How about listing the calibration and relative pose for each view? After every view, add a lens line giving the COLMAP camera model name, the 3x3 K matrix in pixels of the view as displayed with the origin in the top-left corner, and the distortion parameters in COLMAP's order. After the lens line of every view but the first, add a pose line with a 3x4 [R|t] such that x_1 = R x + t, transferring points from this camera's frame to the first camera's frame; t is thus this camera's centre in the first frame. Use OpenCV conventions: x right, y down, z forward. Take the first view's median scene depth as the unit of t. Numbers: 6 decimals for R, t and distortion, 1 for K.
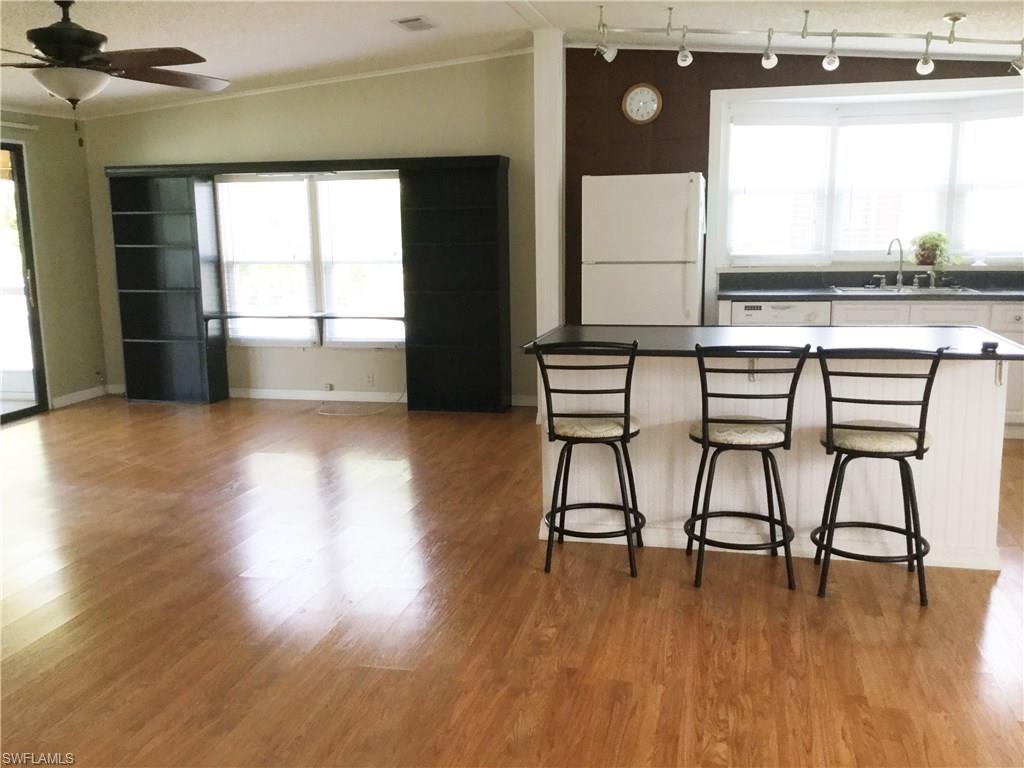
lens RADIAL K [[905.3, 0, 527.9], [0, 905.3, 356.1], [0, 0, 1]] dist [0.253519, -0.430246]
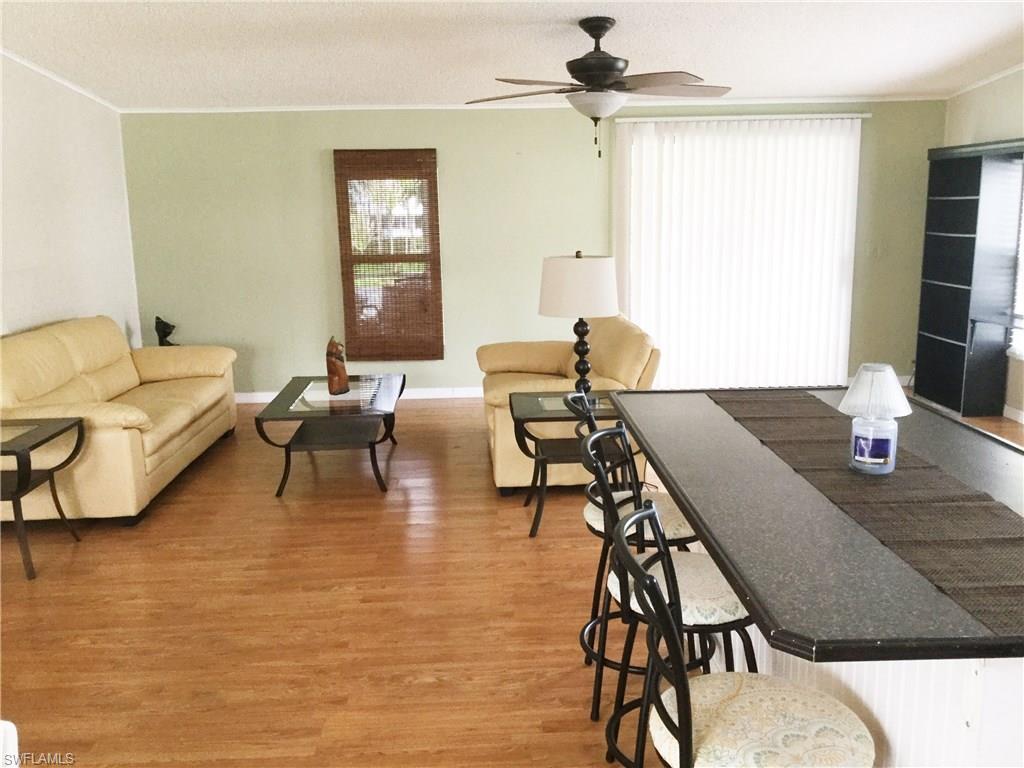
lens RADIAL K [[931.7, 0, 512.0], [0, 931.7, 384.0], [0, 0, 1]] dist [0.019377, 0.010879]
pose [[0.265608, 0.186239, -0.945921, 0.410919], [-0.122416, 0.979737, 0.158524, -0.073092], [0.956278, 0.073691, 0.283025, 0.366318]]
